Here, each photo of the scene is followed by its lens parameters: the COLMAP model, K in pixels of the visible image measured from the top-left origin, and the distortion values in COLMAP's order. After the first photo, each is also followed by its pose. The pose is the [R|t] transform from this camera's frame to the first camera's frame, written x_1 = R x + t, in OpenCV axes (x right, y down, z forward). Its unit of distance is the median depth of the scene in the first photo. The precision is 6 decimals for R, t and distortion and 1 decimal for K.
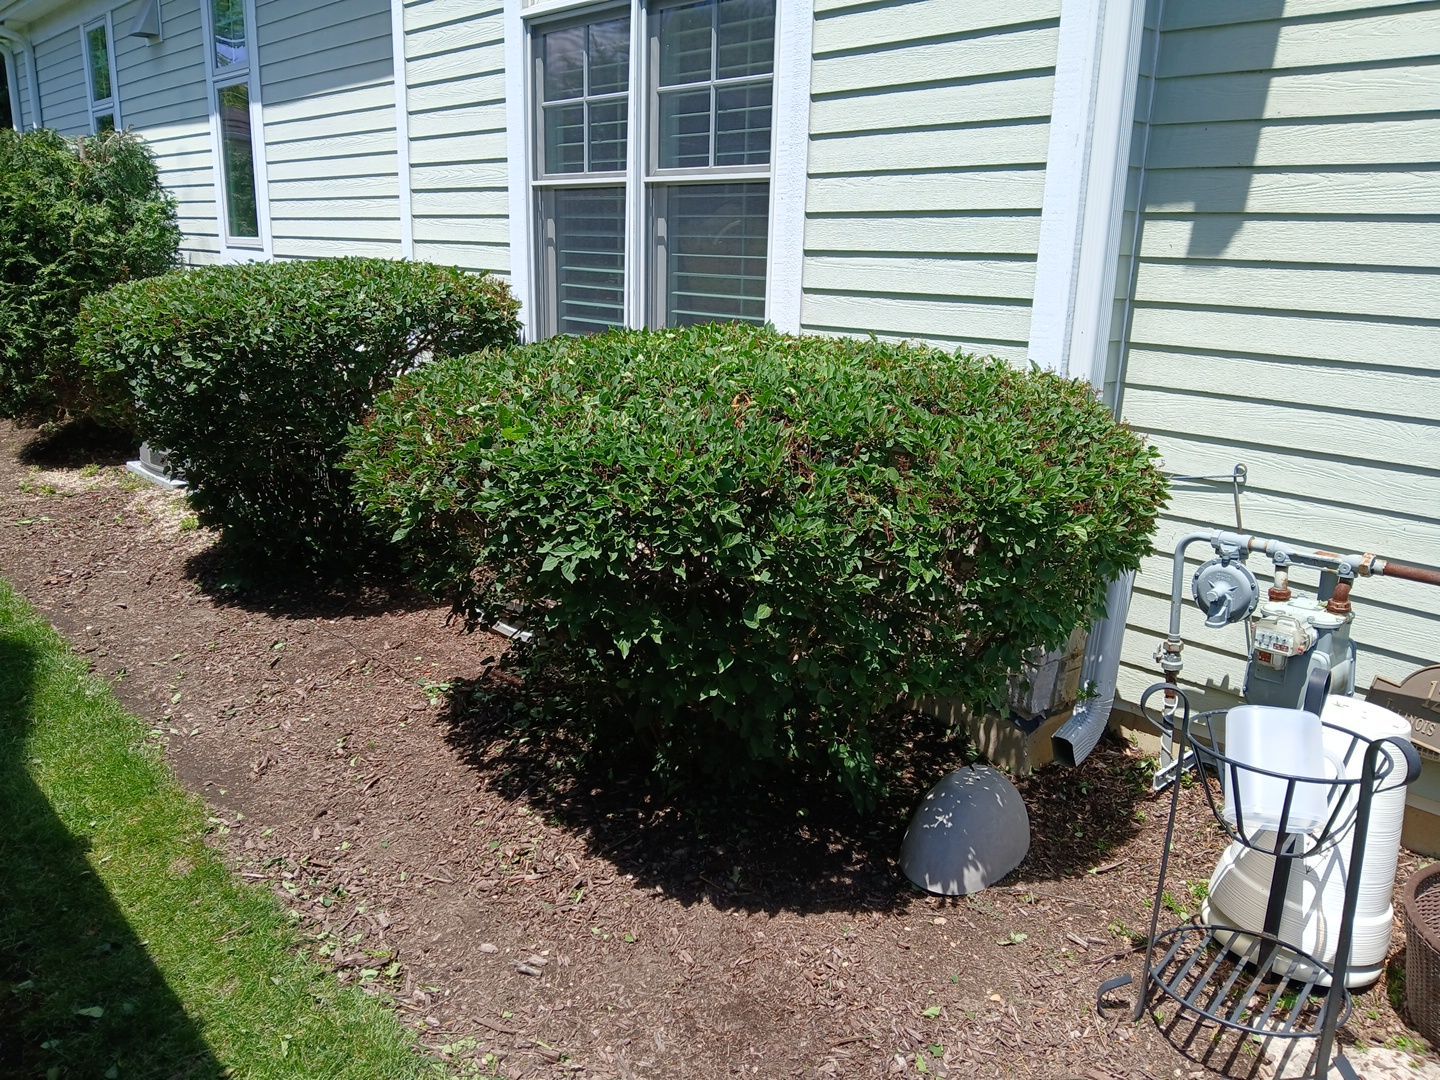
lens RADIAL K [[1132.0, 0, 717.6], [0, 1132.0, 555.9], [0, 0, 1]] dist [-0.108969, 0.073782]
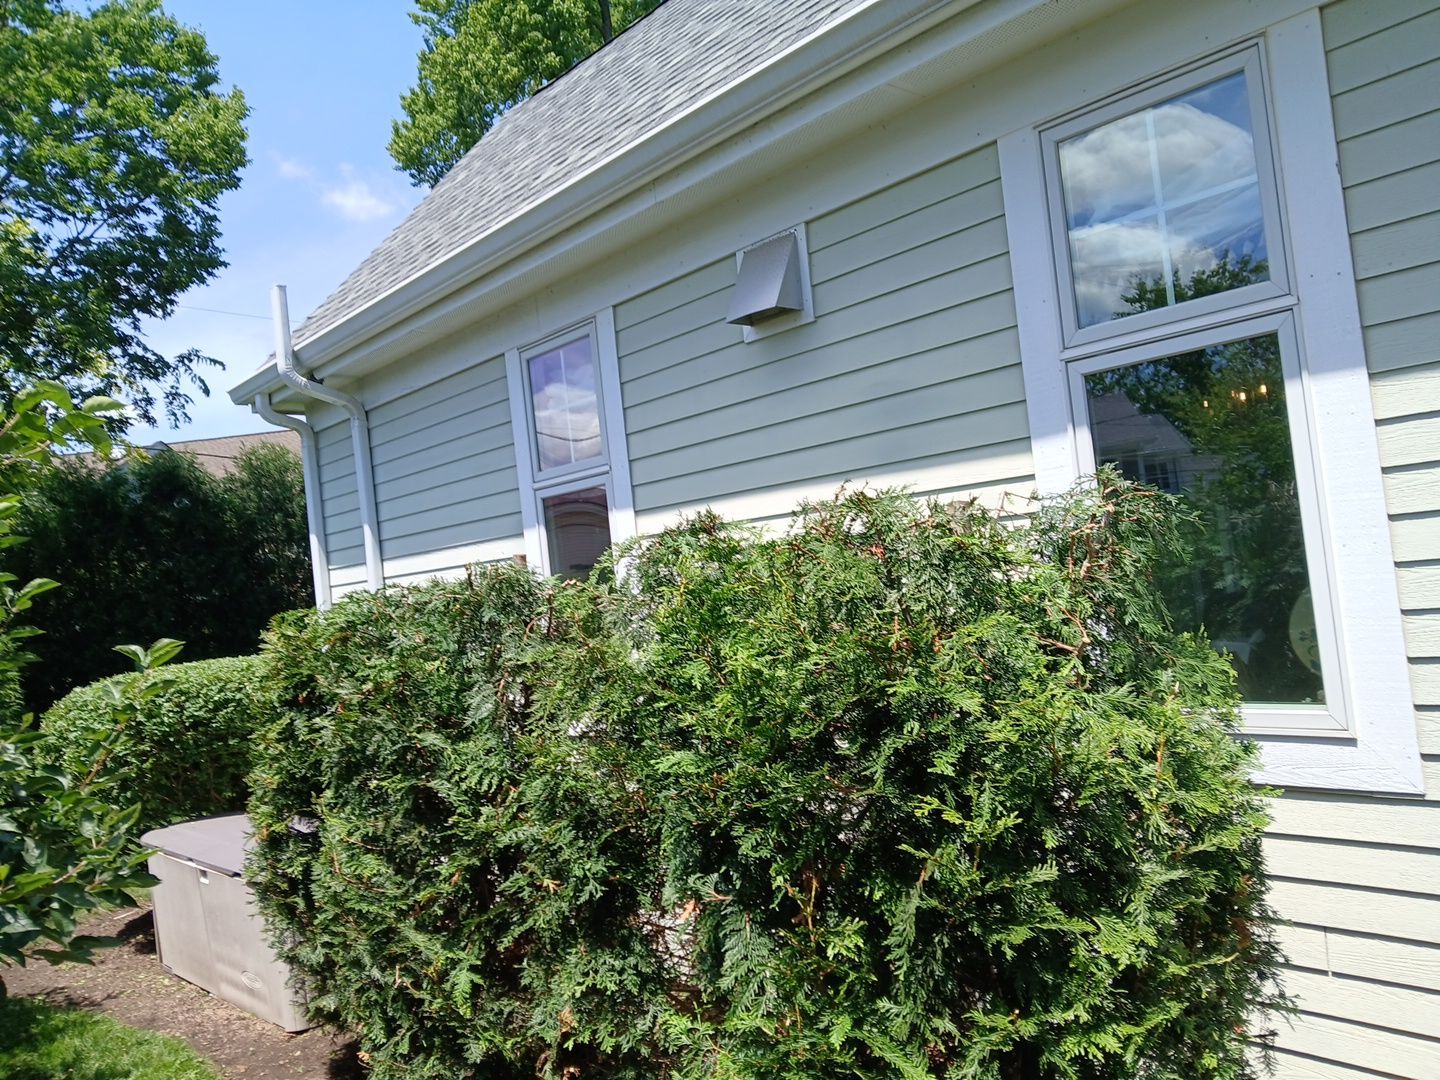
lens RADIAL K [[1164.6, 0, 705.9], [0, 1164.6, 549.8], [0, 0, 1]] dist [0.068703, -0.141432]
pose [[0.989491, -0.131097, -0.060995, -0.665329], [0.106861, 0.947207, -0.302289, -0.269209], [0.097404, 0.292594, 0.951263, 0.644776]]
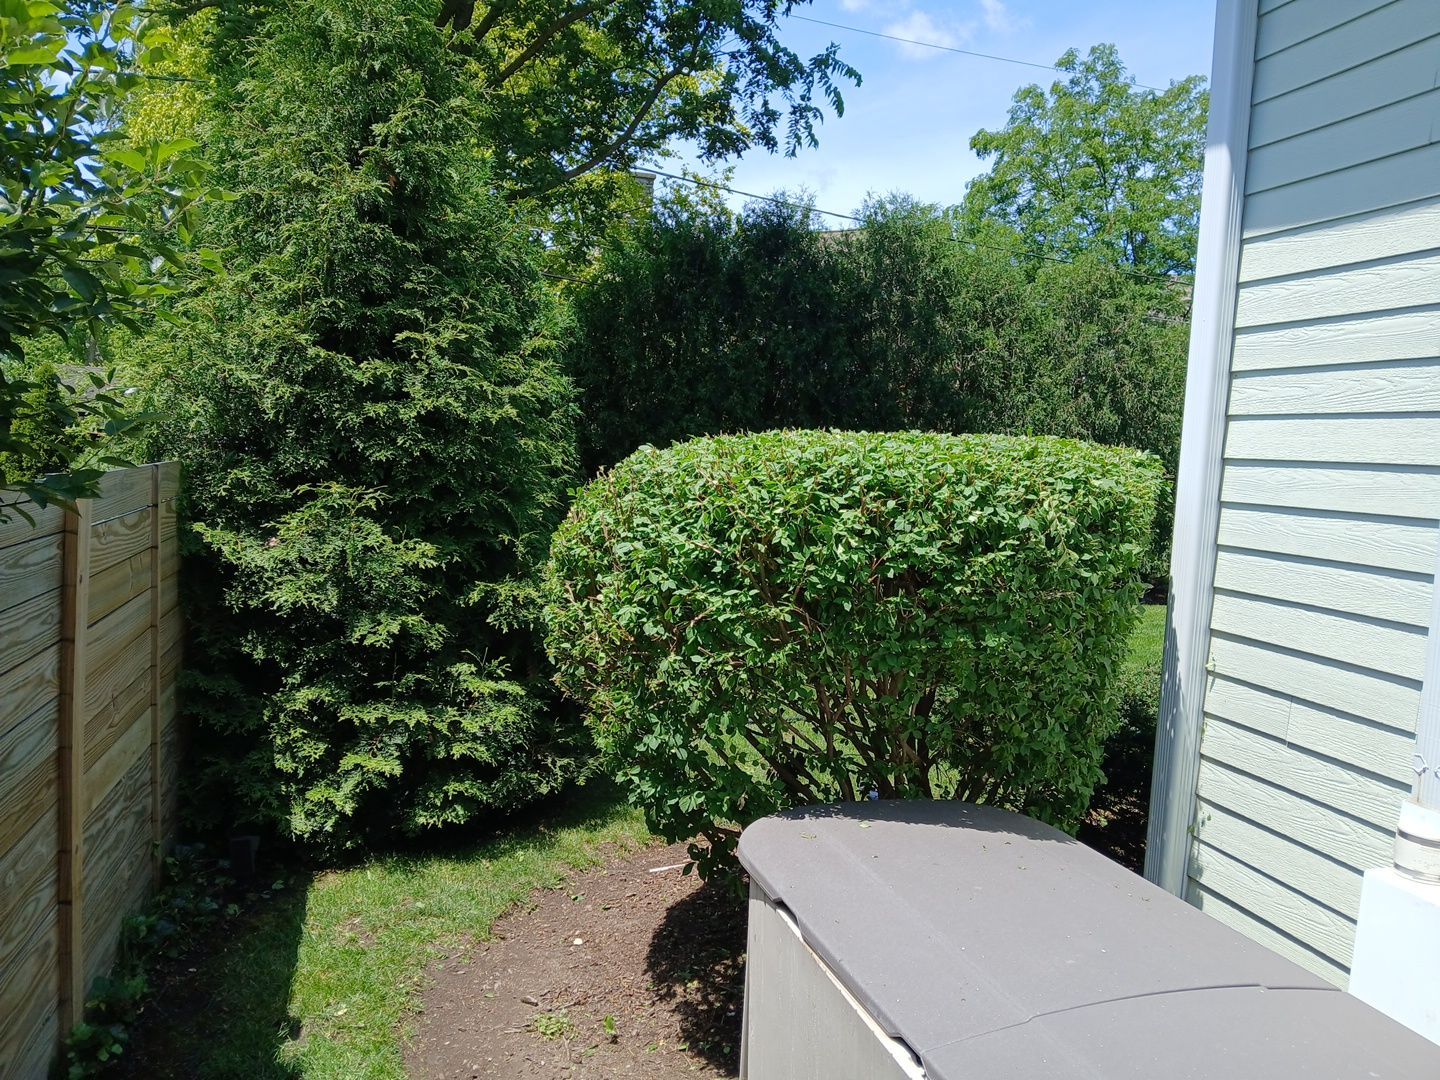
lens RADIAL K [[1164.6, 0, 705.9], [0, 1164.6, 549.8], [0, 0, 1]] dist [0.068703, -0.141432]
pose [[0.871141, 0.052934, -0.488171, -1.081031], [-0.151746, 0.974530, -0.165119, -0.425849], [0.466997, 0.217920, 0.856986, 1.292438]]
